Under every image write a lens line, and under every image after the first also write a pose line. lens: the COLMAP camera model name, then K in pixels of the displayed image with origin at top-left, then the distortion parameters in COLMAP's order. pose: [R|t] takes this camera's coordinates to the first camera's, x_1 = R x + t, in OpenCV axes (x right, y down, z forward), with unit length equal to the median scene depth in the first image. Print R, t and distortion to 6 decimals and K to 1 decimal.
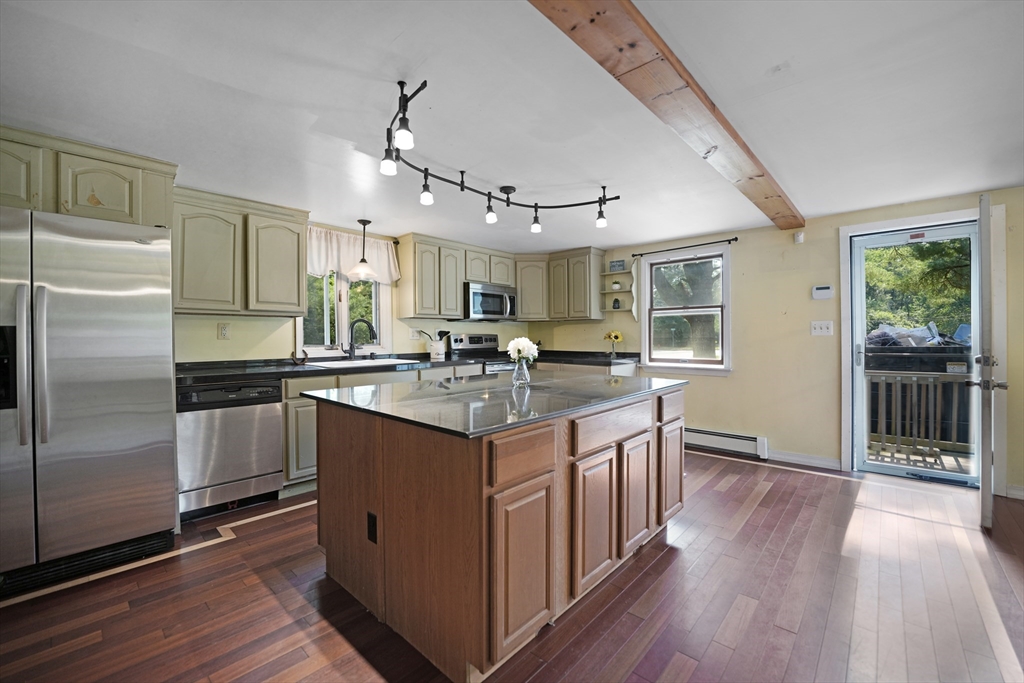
lens RADIAL K [[418.7, 0, 501.6], [0, 418.7, 341.2], [0, 0, 1]] dist [-0.023649, 0.000205]
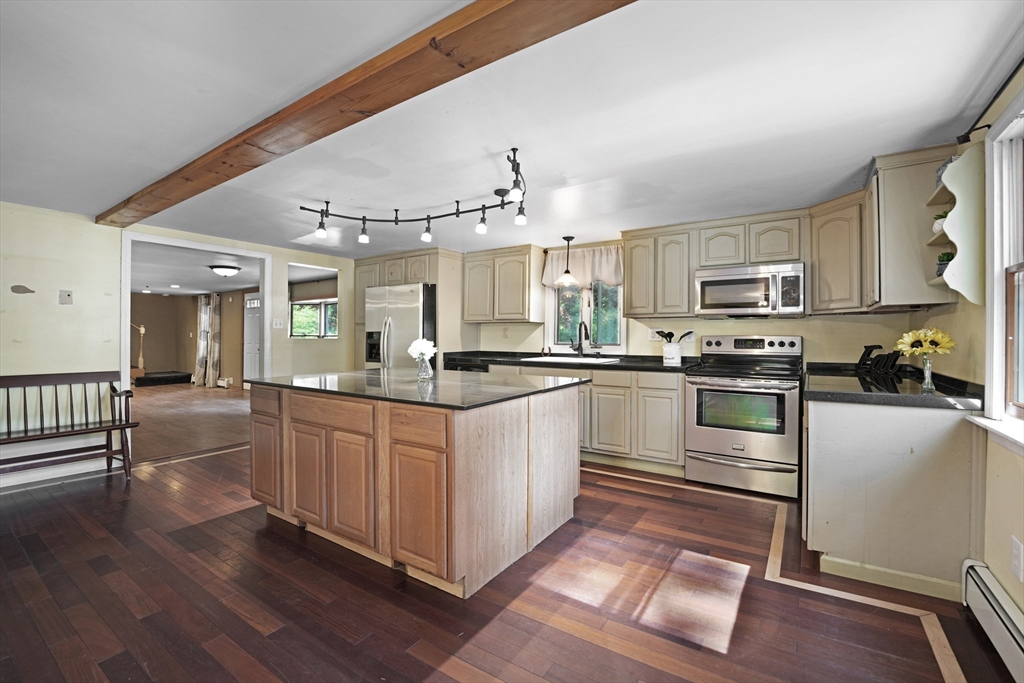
lens RADIAL K [[425.3, 0, 552.7], [0, 425.3, 337.6], [0, 0, 1]] dist [-0.021837, 0.000088]
pose [[0.220706, 0.013579, -0.975246, 0.804418], [-0.008839, 0.999890, 0.011922, -0.025400], [0.975300, 0.005989, 0.220802, 0.703325]]
